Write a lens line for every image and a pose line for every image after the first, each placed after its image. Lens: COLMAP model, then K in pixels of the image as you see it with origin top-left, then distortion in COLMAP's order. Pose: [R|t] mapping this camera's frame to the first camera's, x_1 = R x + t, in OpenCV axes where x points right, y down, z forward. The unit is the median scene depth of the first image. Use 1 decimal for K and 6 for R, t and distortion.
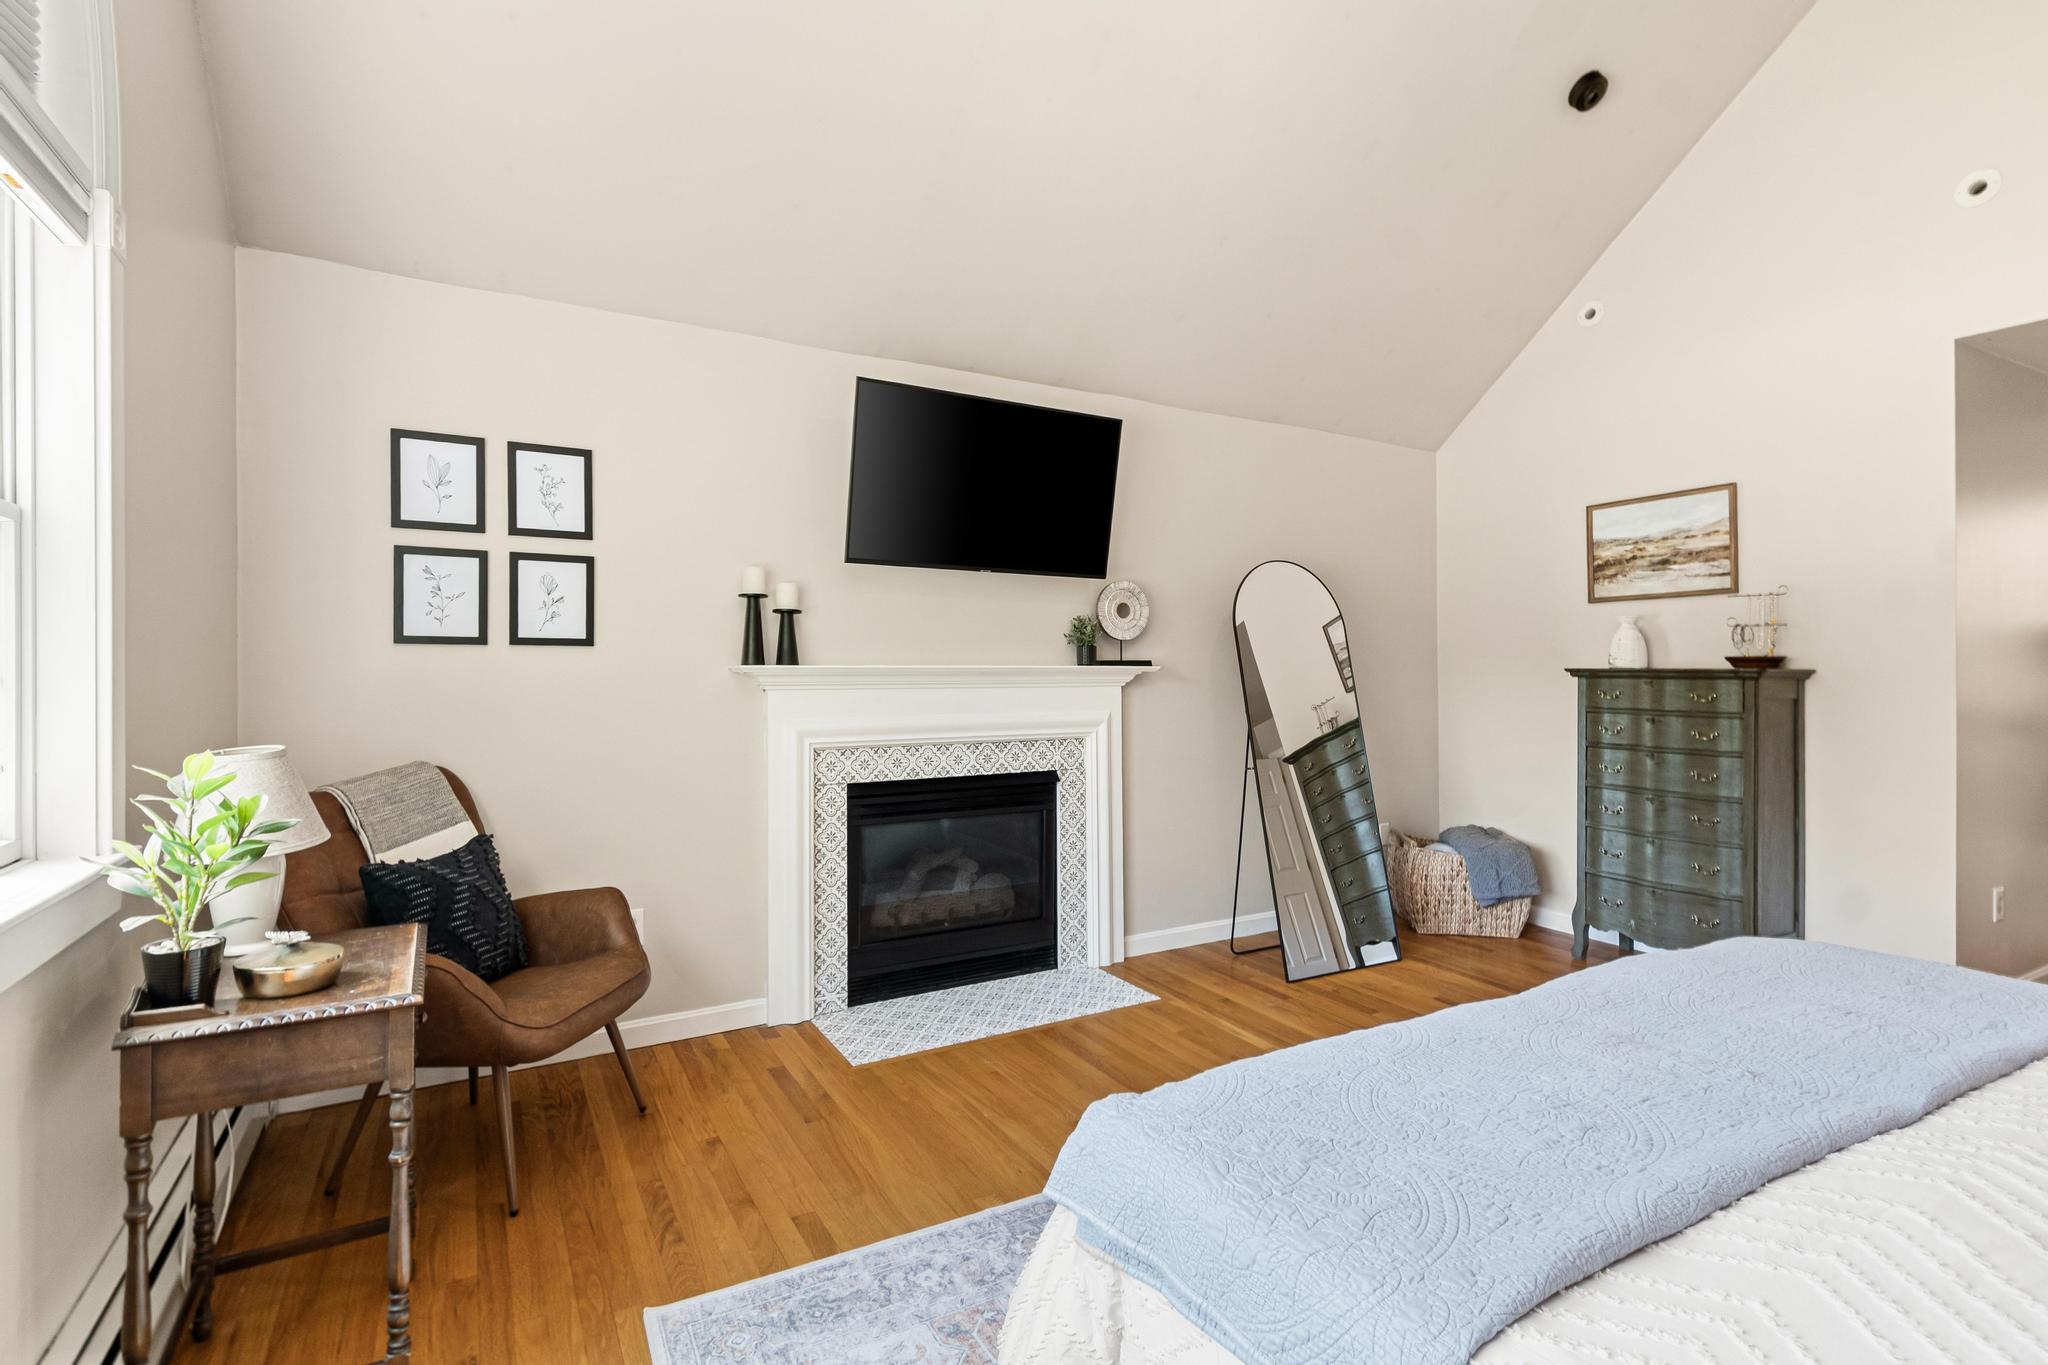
lens RADIAL K [[971.3, 0, 1024.0], [0, 971.3, 682.5], [0, 0, 1]] dist [0.016279, -0.000236]
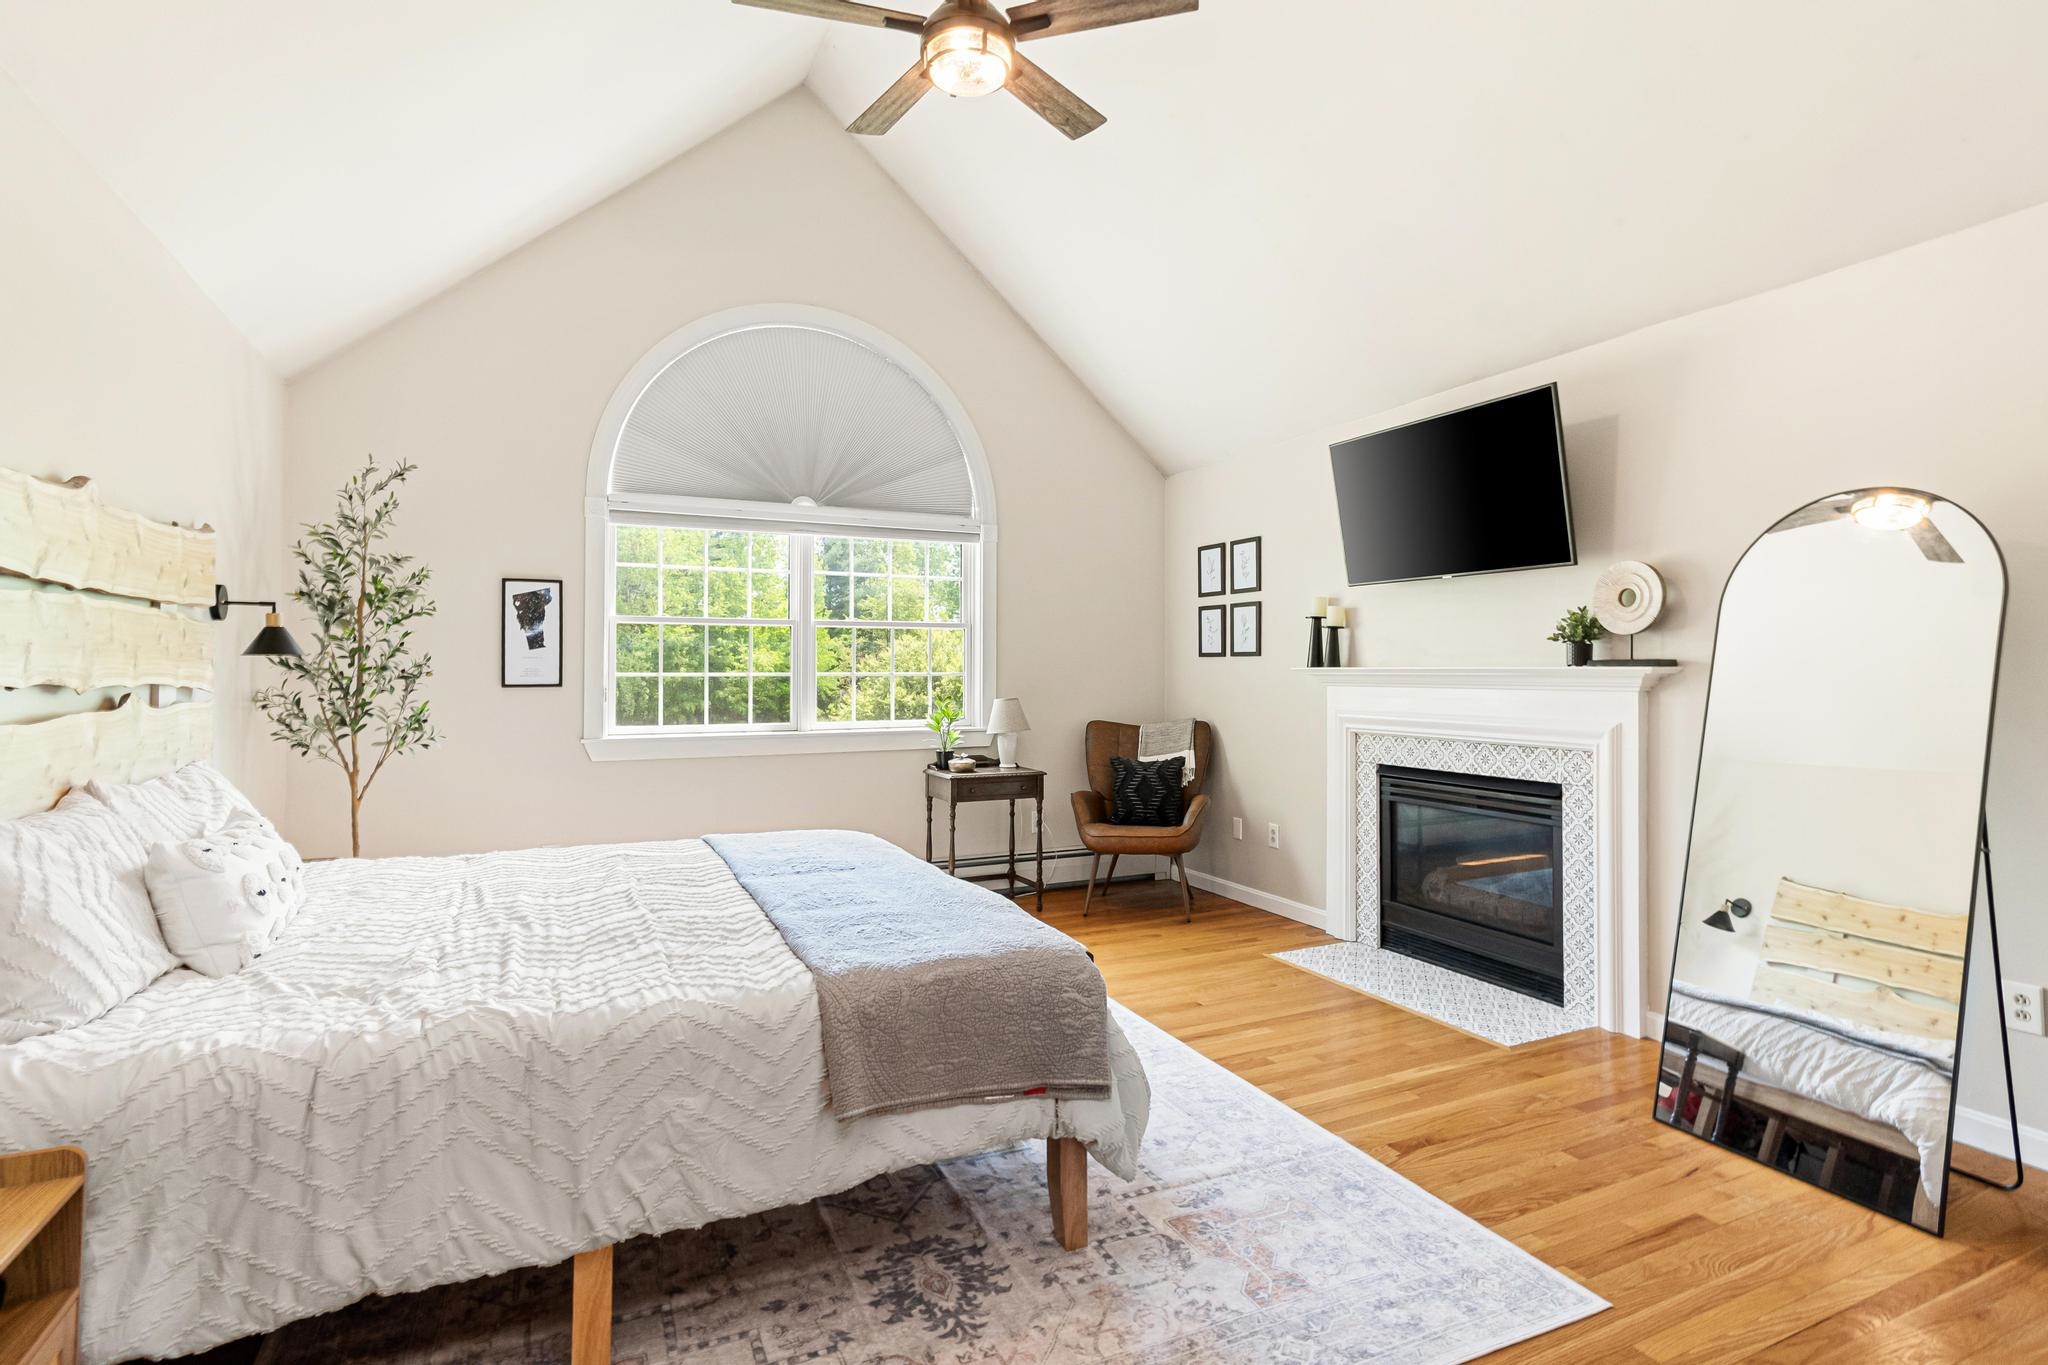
lens RADIAL K [[984.8, 0, 1031.2], [0, 984.8, 670.4], [0, 0, 1]] dist [0.017181, -0.000484]
pose [[-0.057168, -0.000064, -0.998365, 1.076195], [-0.016013, 0.999871, 0.000852, -0.007631], [0.998236, 0.016035, -0.057162, 0.627505]]
